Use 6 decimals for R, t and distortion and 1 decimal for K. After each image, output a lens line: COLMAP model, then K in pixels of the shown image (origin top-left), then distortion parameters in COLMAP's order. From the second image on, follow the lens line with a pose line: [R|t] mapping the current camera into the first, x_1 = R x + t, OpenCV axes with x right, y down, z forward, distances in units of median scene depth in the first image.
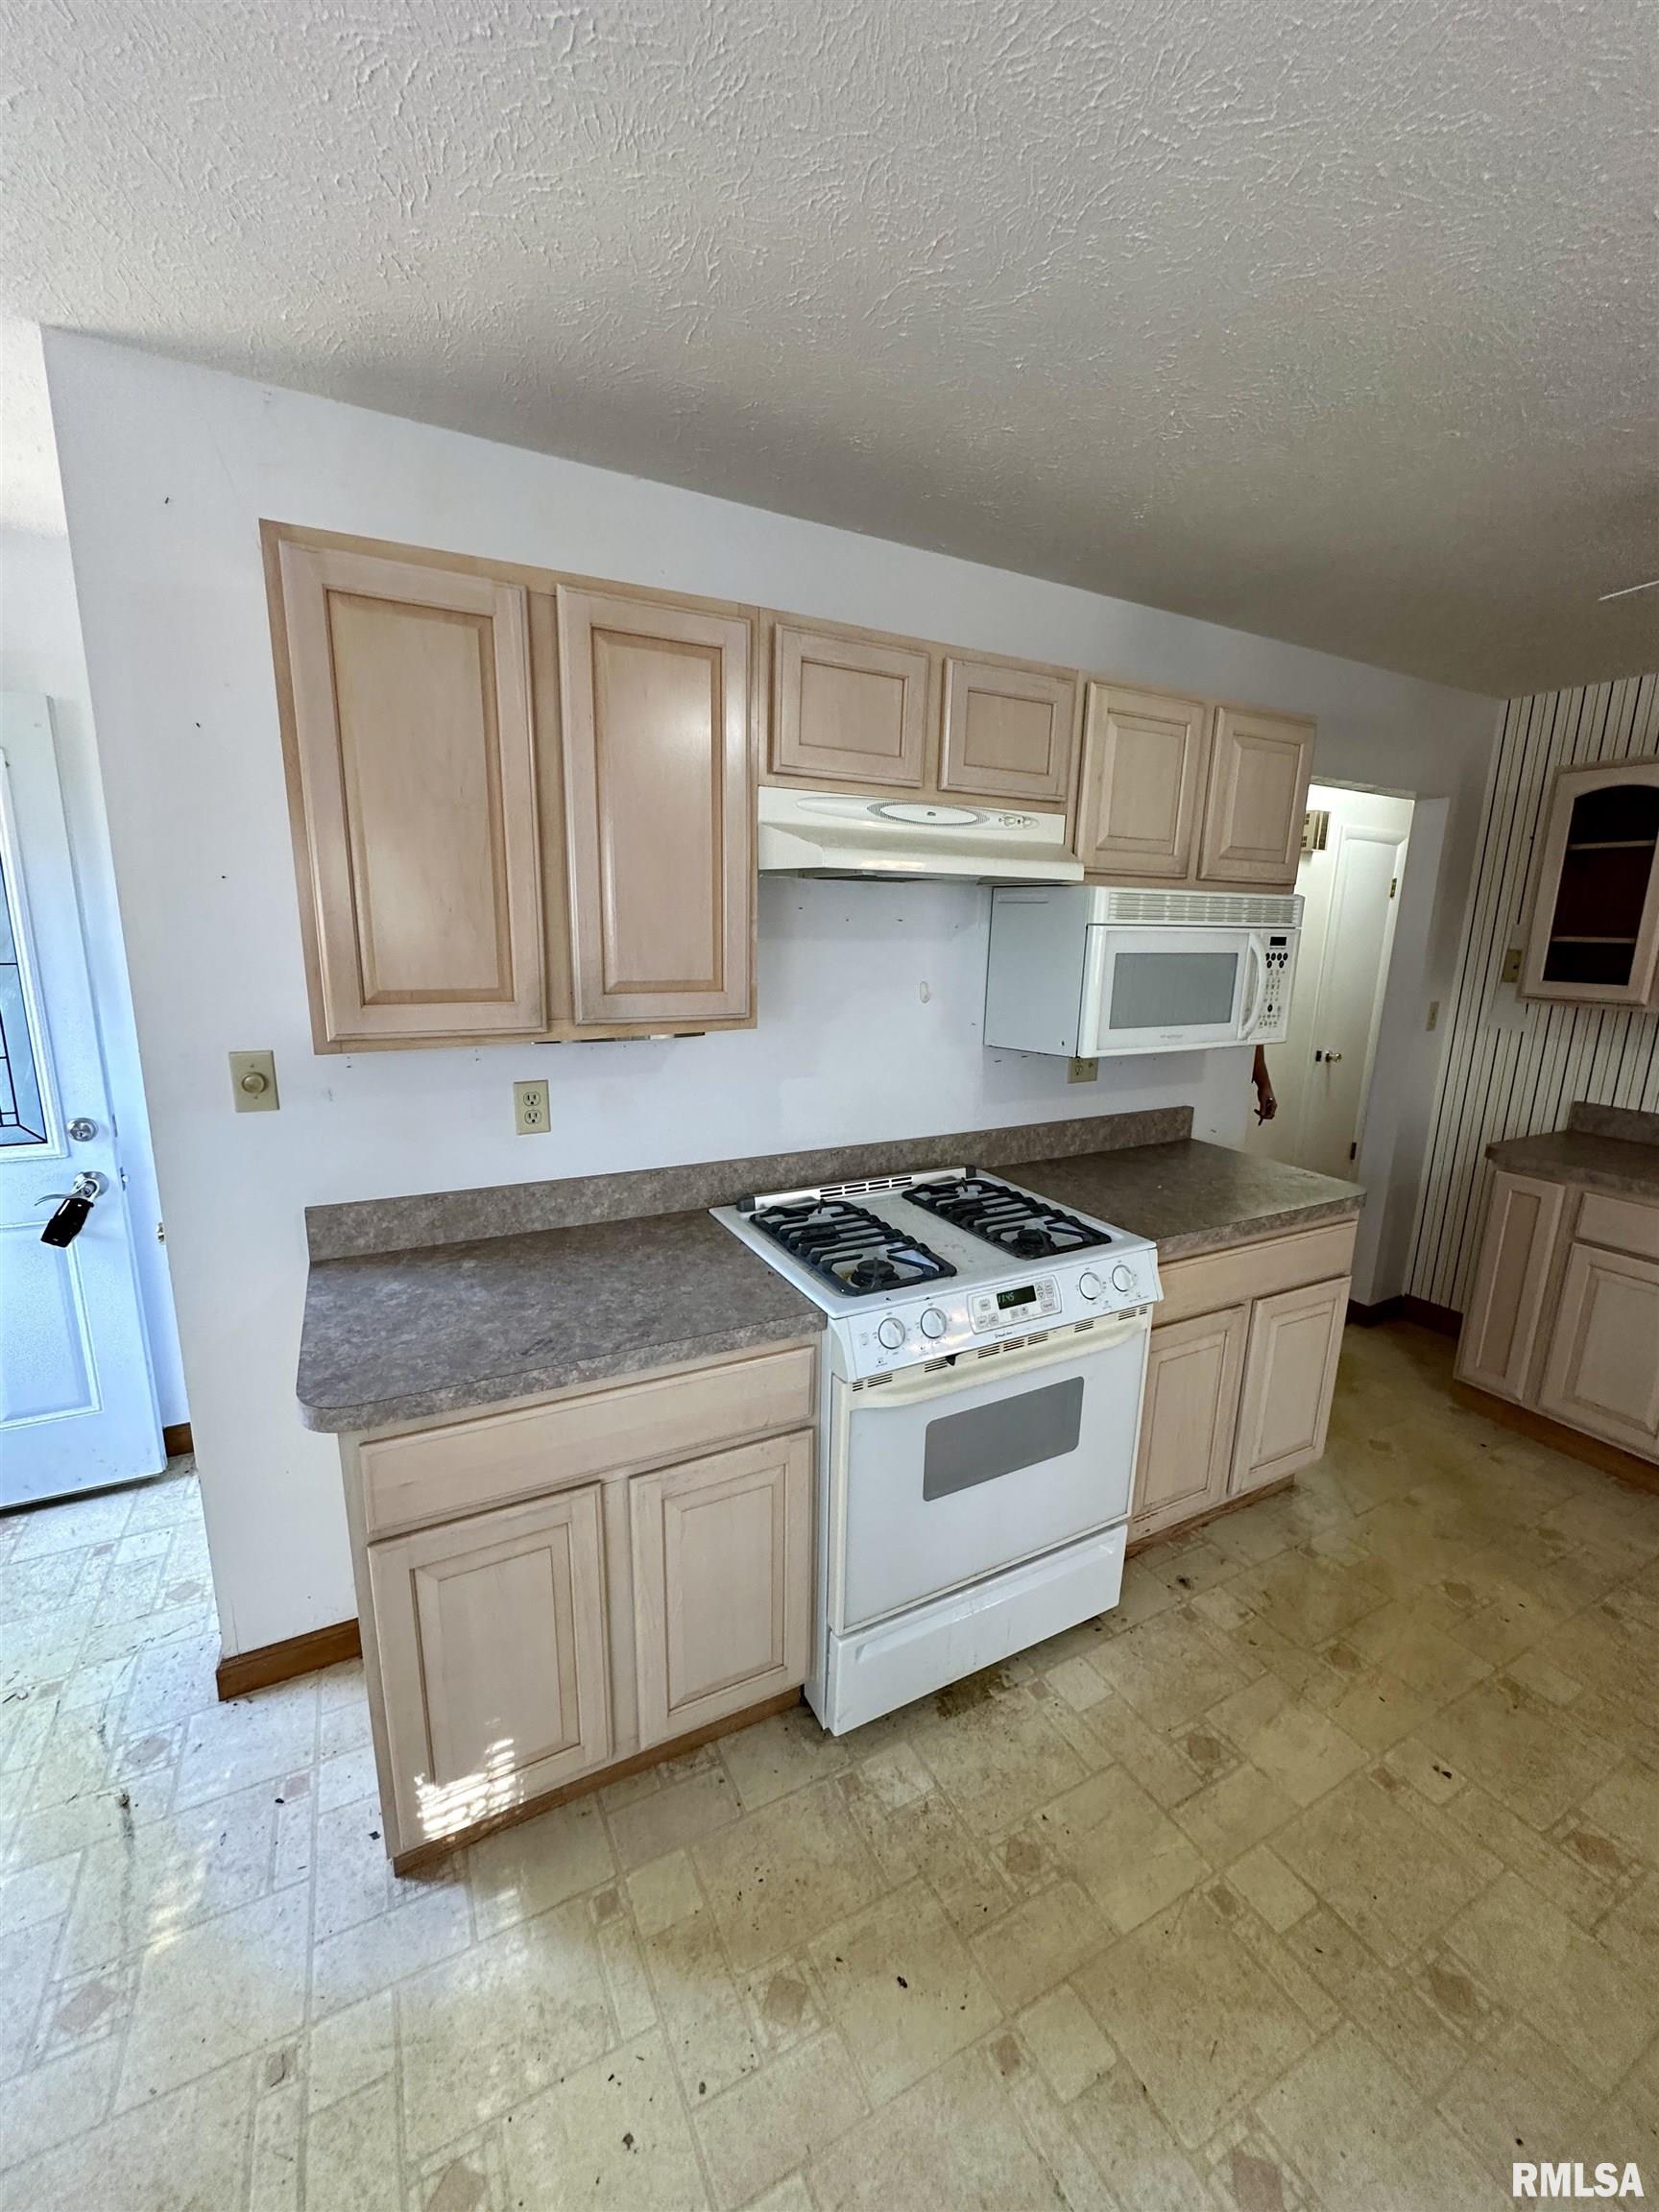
lens RADIAL K [[884.1, 0, 829.5], [0, 884.1, 1106.0], [0, 0, 1]] dist [-0.004656, 0.001875]
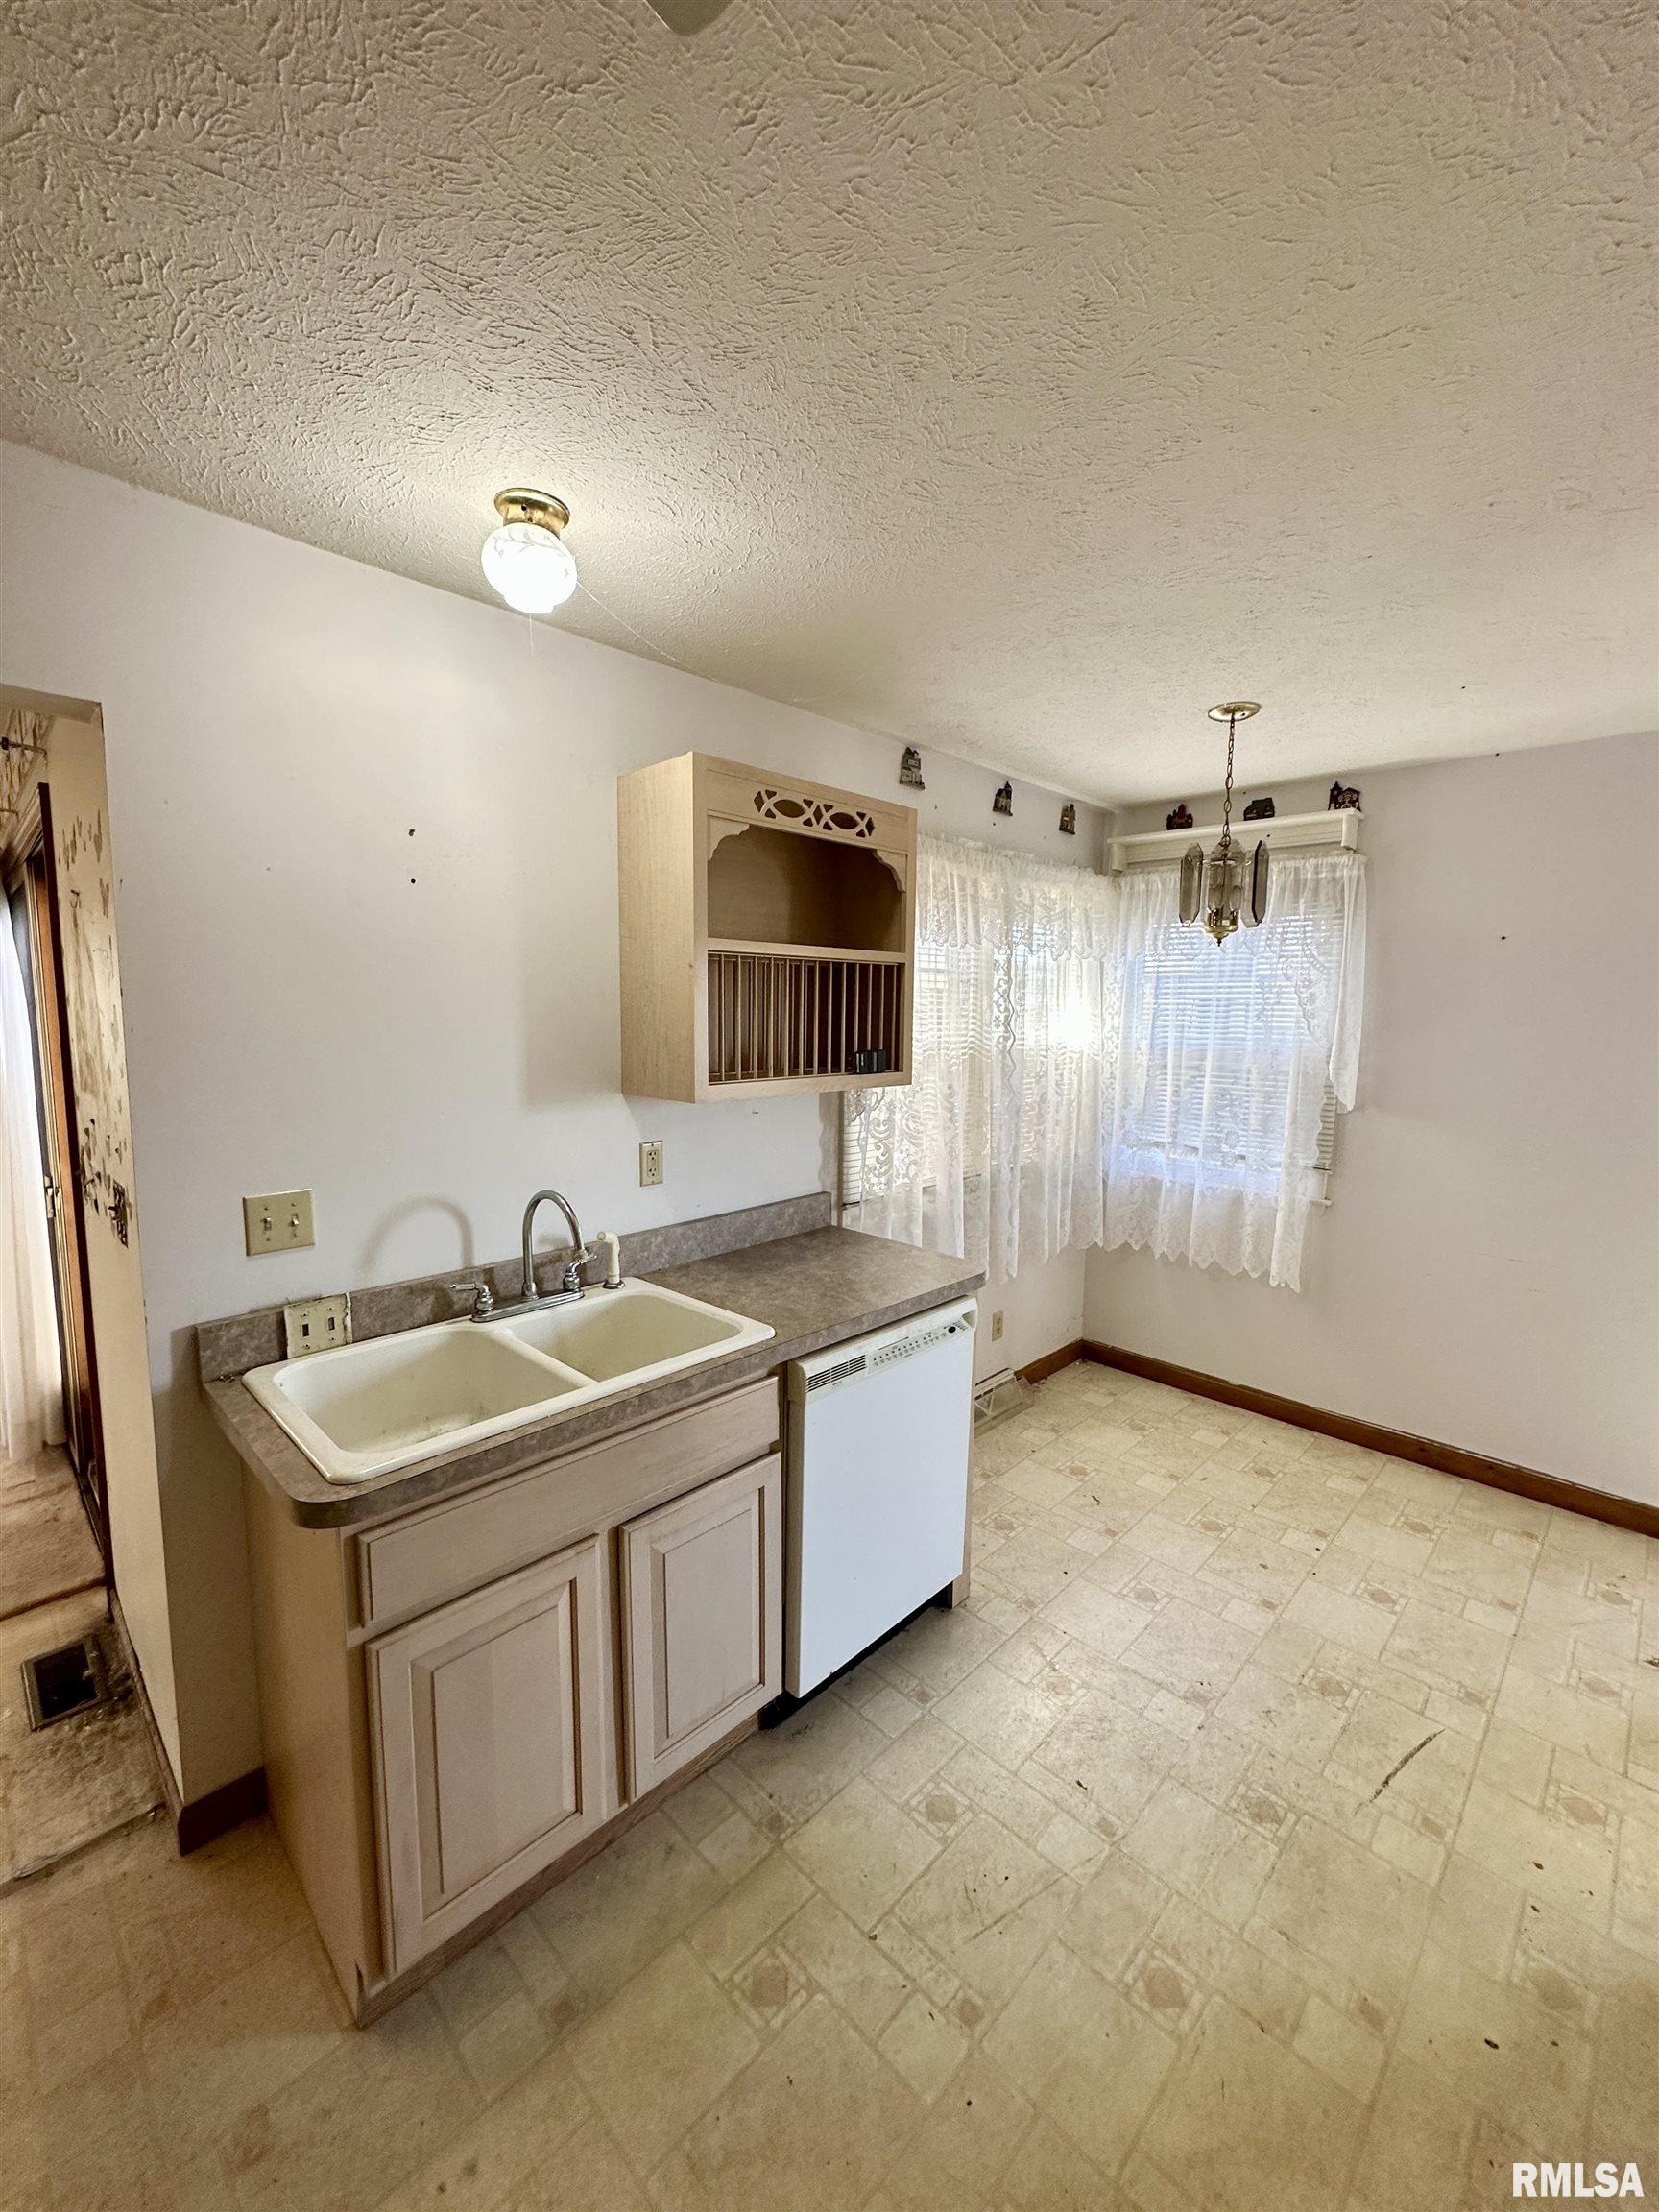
lens RADIAL K [[884.1, 0, 829.5], [0, 884.1, 1106.0], [0, 0, 1]] dist [-0.004656, 0.001875]
pose [[-0.953778, -0.001186, -0.300508, 0.761056], [-0.095969, 0.948830, 0.300851, -0.185351], [0.284775, 0.315784, -0.905088, 0.923247]]
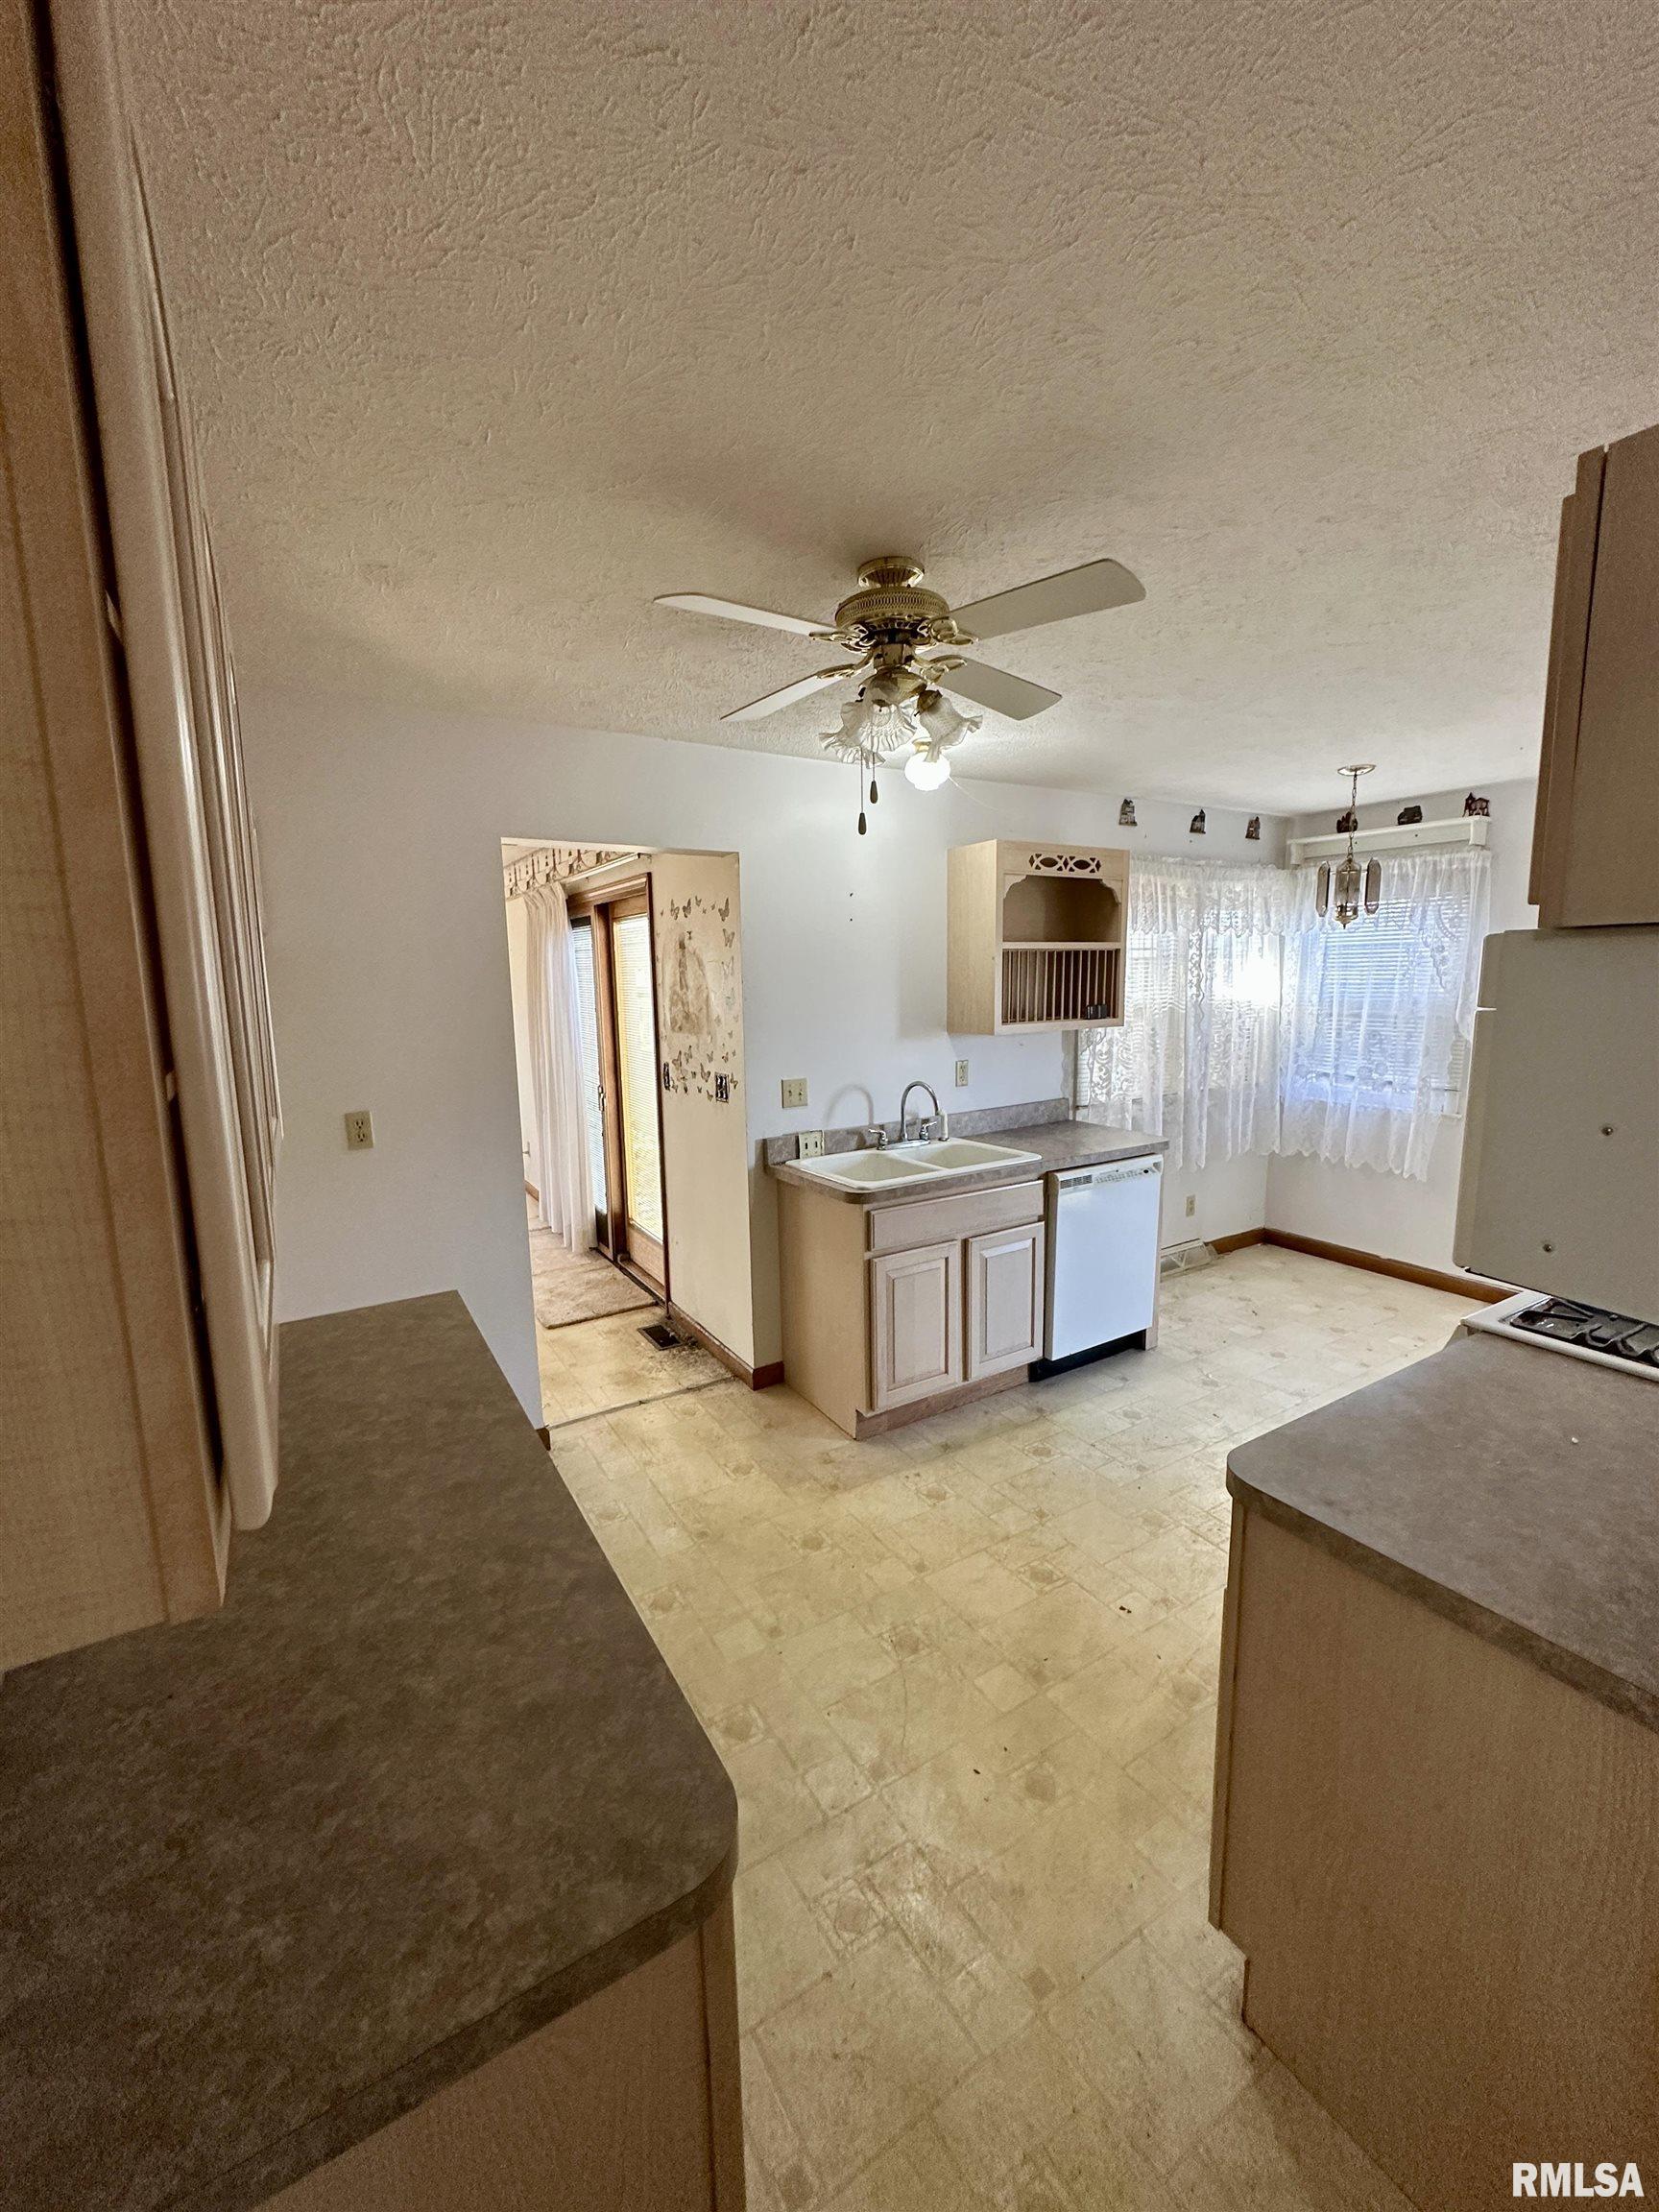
lens RADIAL K [[884.1, 0, 829.5], [0, 884.1, 1106.0], [0, 0, 1]] dist [-0.004656, 0.001875]
pose [[-0.998134, 0.001635, -0.061041, 1.047621], [-0.020056, 0.935404, 0.353011, -0.363120], [0.057675, 0.353576, -0.933626, 1.673422]]
